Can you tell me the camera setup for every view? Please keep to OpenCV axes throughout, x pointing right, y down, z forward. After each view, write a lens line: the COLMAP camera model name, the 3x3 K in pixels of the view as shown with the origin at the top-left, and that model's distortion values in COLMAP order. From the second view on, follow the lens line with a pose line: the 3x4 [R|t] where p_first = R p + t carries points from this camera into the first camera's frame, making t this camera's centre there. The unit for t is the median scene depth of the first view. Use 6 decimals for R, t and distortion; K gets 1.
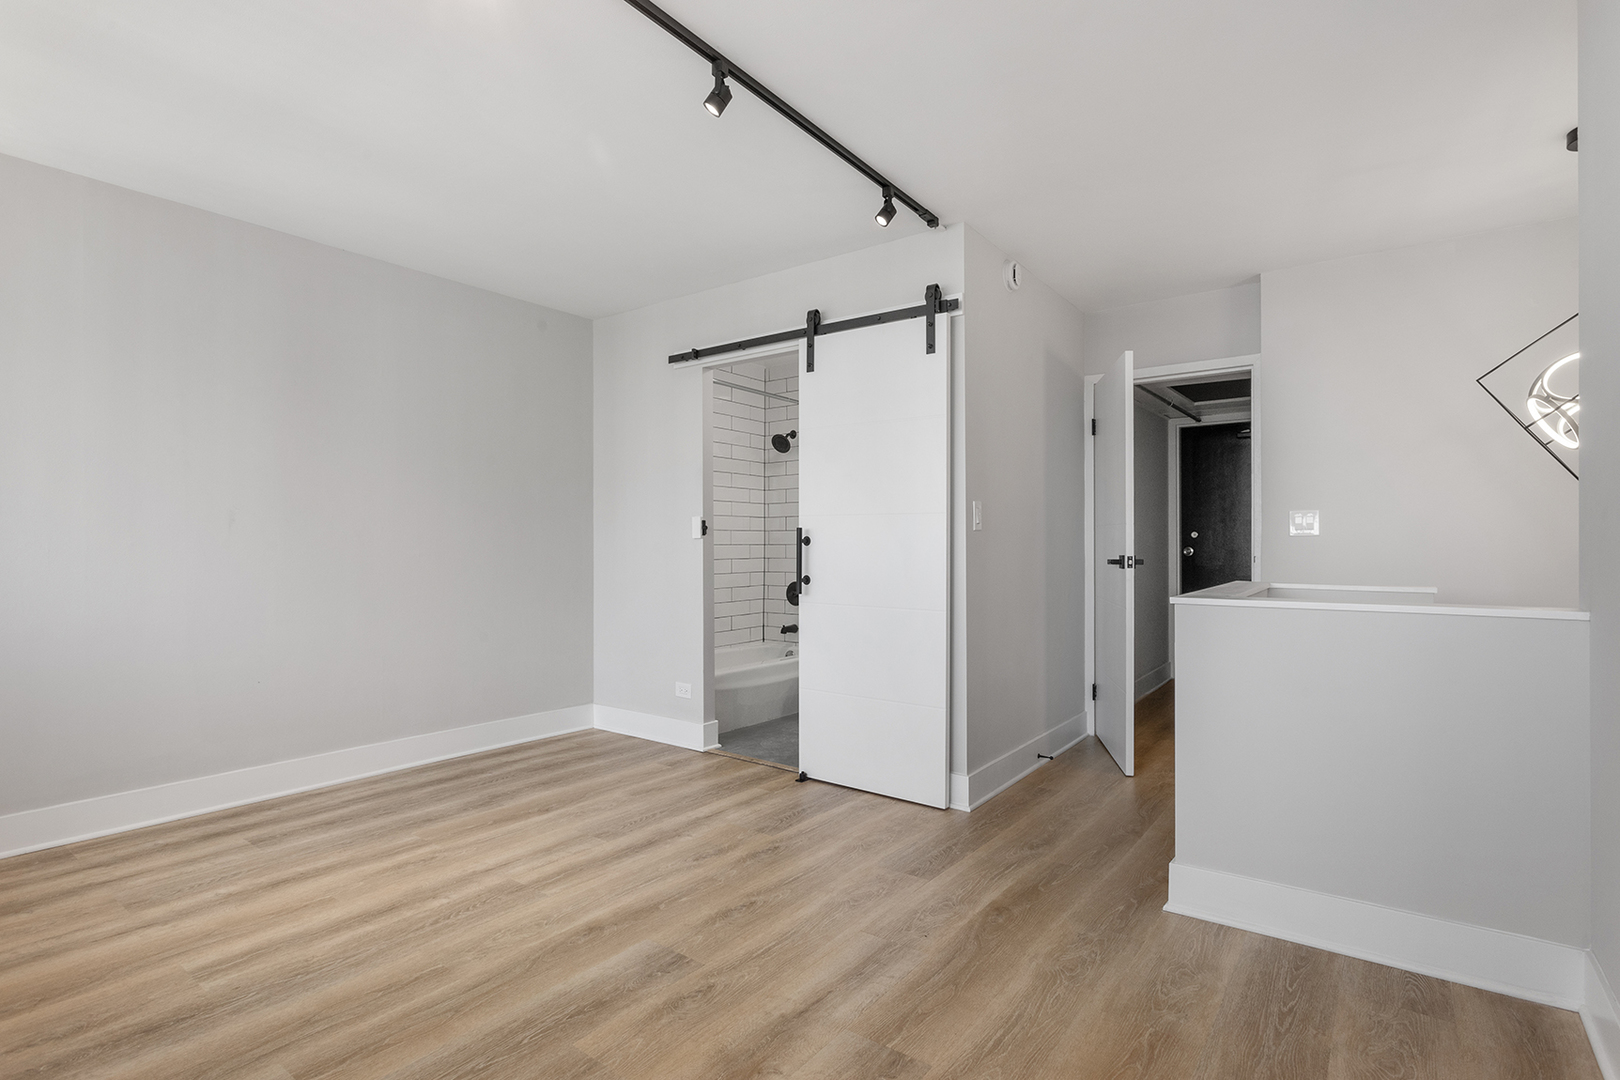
lens RADIAL K [[791.1, 0, 820.4], [0, 791.1, 536.4], [0, 0, 1]] dist [-0.014102, 0.001744]
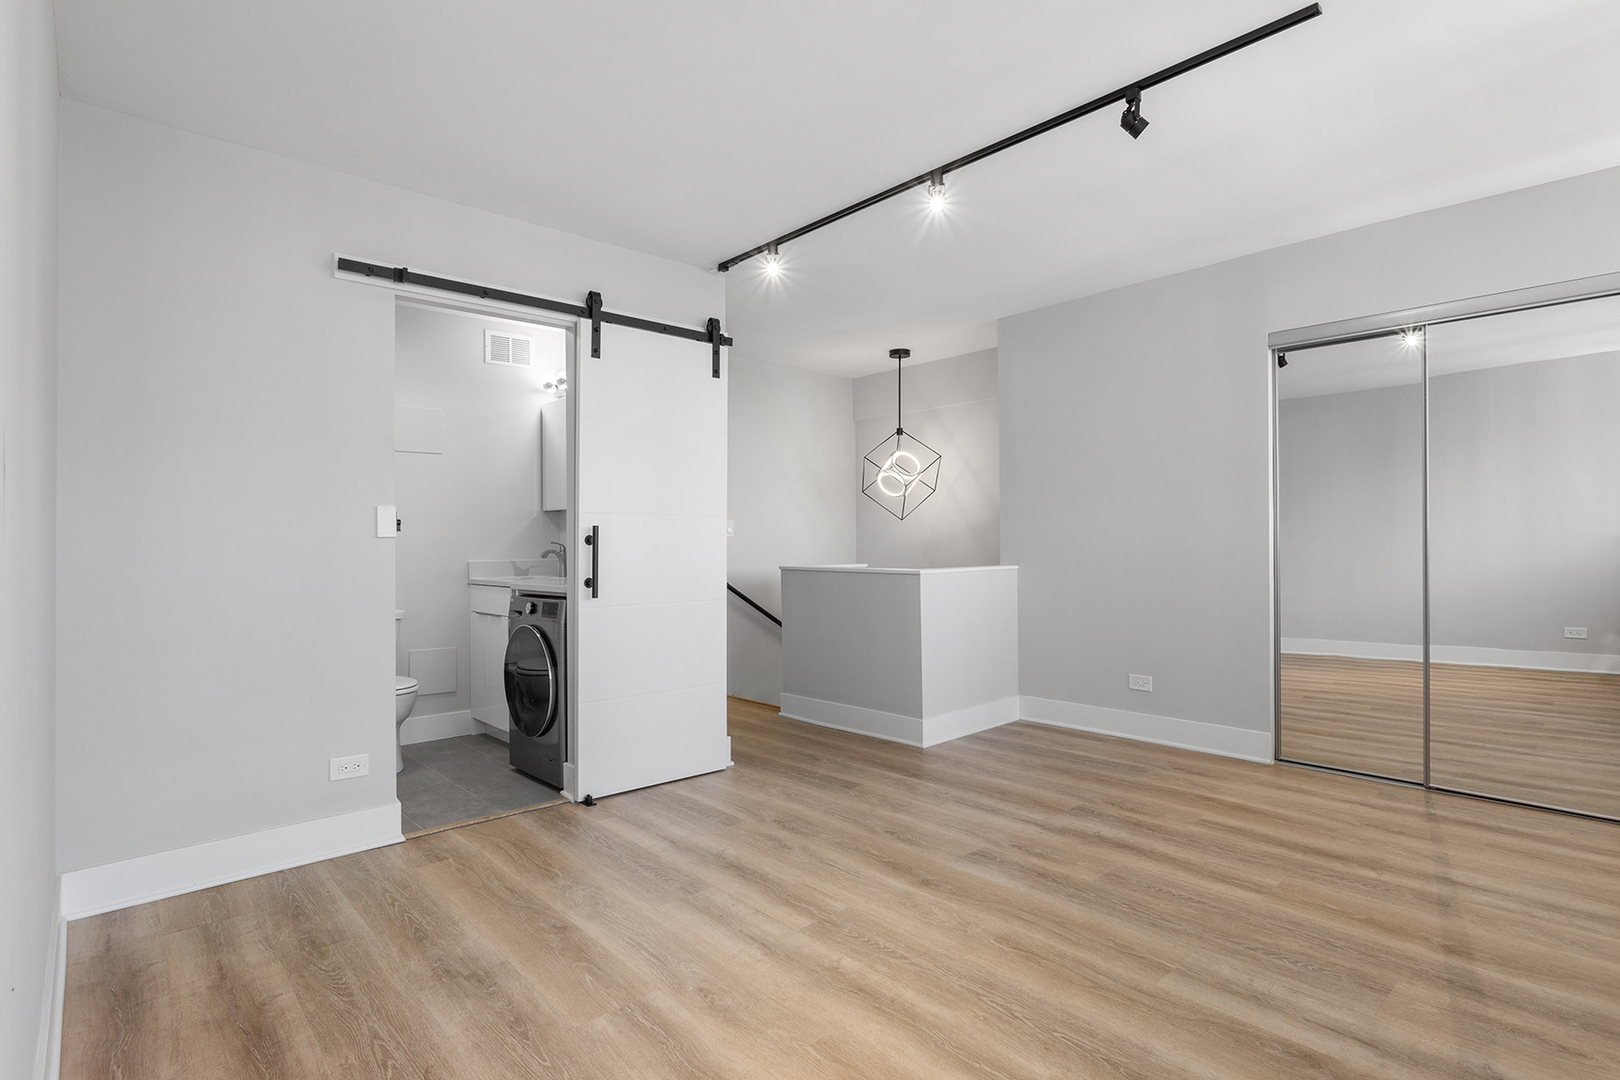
lens RADIAL K [[791.1, 0, 820.8], [0, 791.1, 543.3], [0, 0, 1]] dist [-0.014102, 0.001744]
pose [[0.194609, -0.004828, 0.980869, -1.081568], [-0.000571, 0.999987, 0.005036, 0.003500], [-0.980881, -0.001540, 0.194604, 0.704086]]
